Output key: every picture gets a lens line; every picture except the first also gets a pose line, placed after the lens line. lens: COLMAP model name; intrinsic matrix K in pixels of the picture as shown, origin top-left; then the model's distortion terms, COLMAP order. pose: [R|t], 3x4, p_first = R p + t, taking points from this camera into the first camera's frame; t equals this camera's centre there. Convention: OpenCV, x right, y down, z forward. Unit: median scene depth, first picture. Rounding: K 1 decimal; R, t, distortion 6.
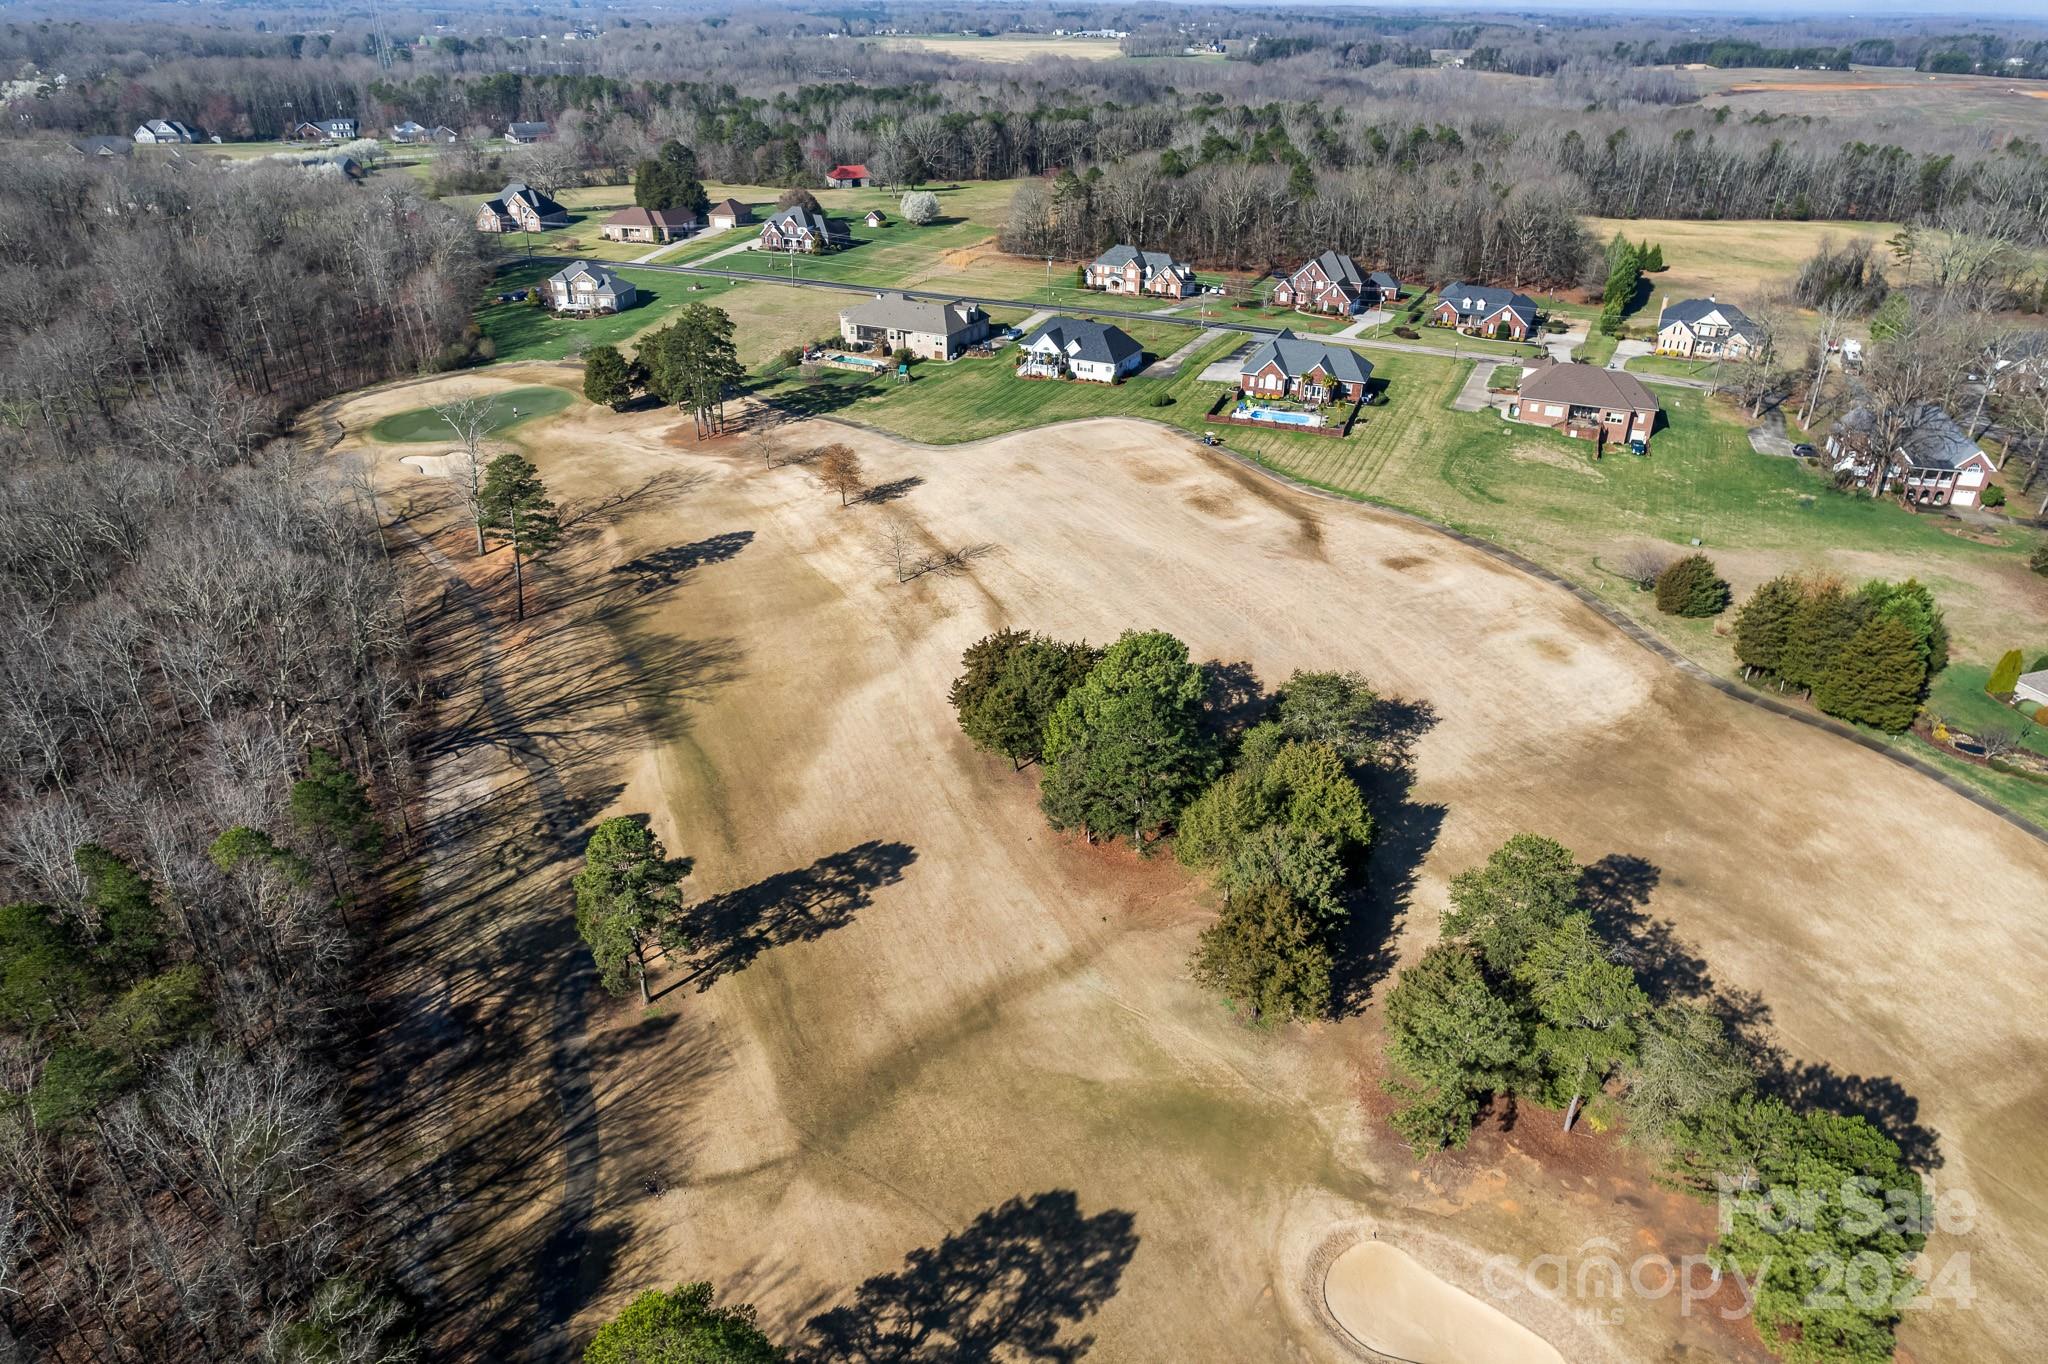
lens RADIAL K [[1304.0, 0, 1024.0], [0, 1304.0, 682.0], [0, 0, 1]] dist [-0.082633, 0.076542]
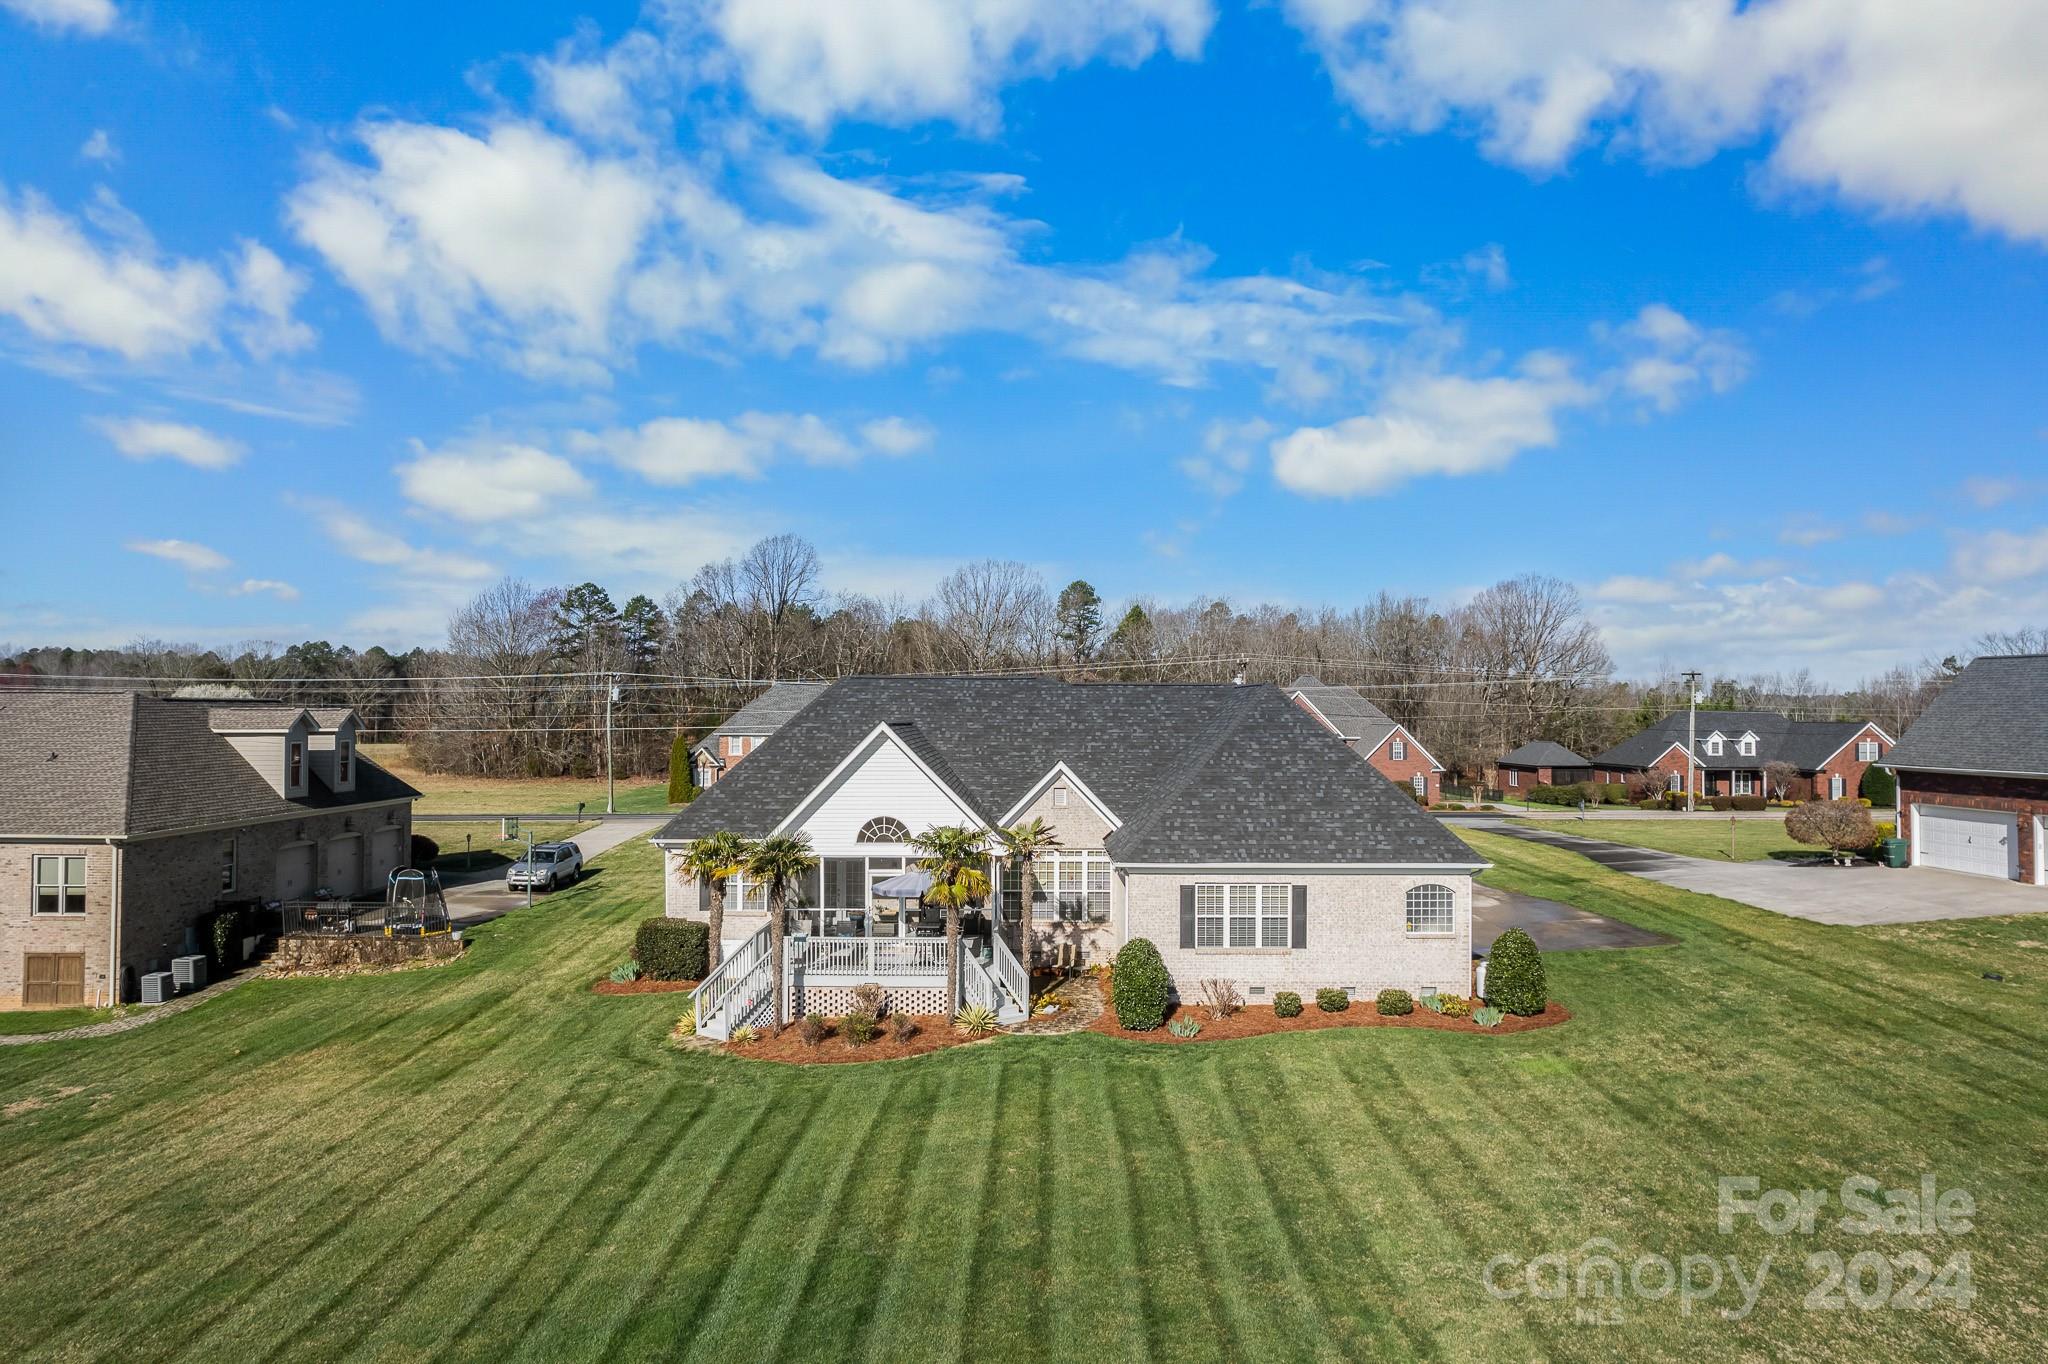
lens RADIAL K [[1304.0, 0, 1024.0], [0, 1304.0, 682.0], [0, 0, 1]] dist [-0.082633, 0.076542]
pose [[0.899900, 0.006651, 0.436046, -0.024733], [0.207248, 0.873234, -0.441033, -0.162608], [-0.383704, 0.487255, 0.784445, 0.692896]]
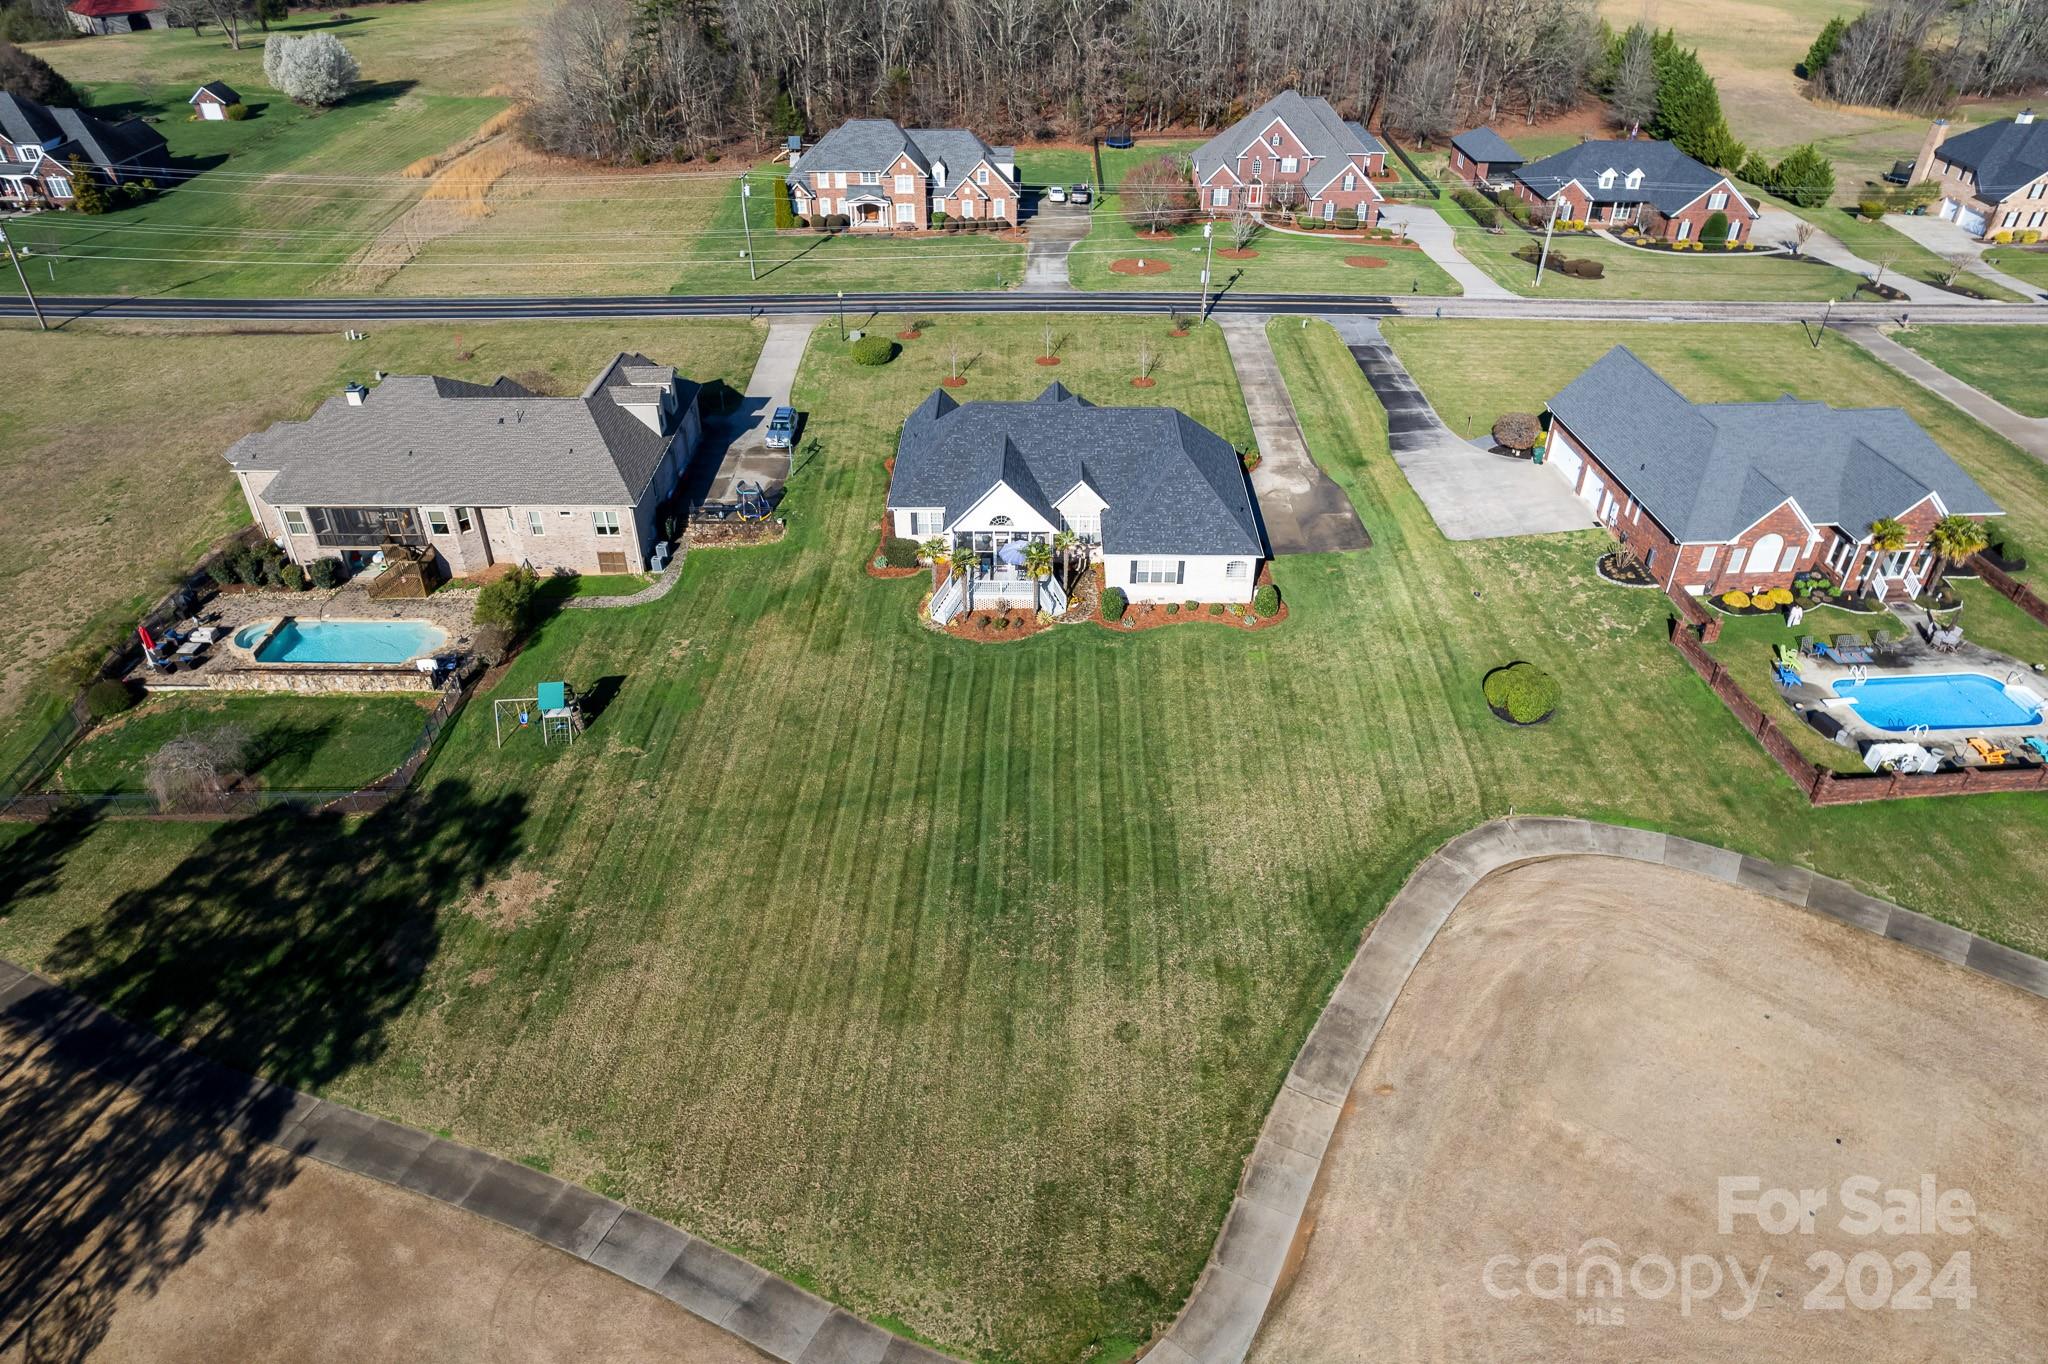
lens RADIAL K [[1291.6, 0, 1024.0], [0, 1291.6, 682.0], [0, 0, 1]] dist [-0.067969, 0.053191]
pose [[0.903681, -0.253420, 0.345166, -0.076388], [0.205498, 0.963844, 0.169636, -0.215074], [-0.375675, -0.082366, 0.923084, 0.558094]]
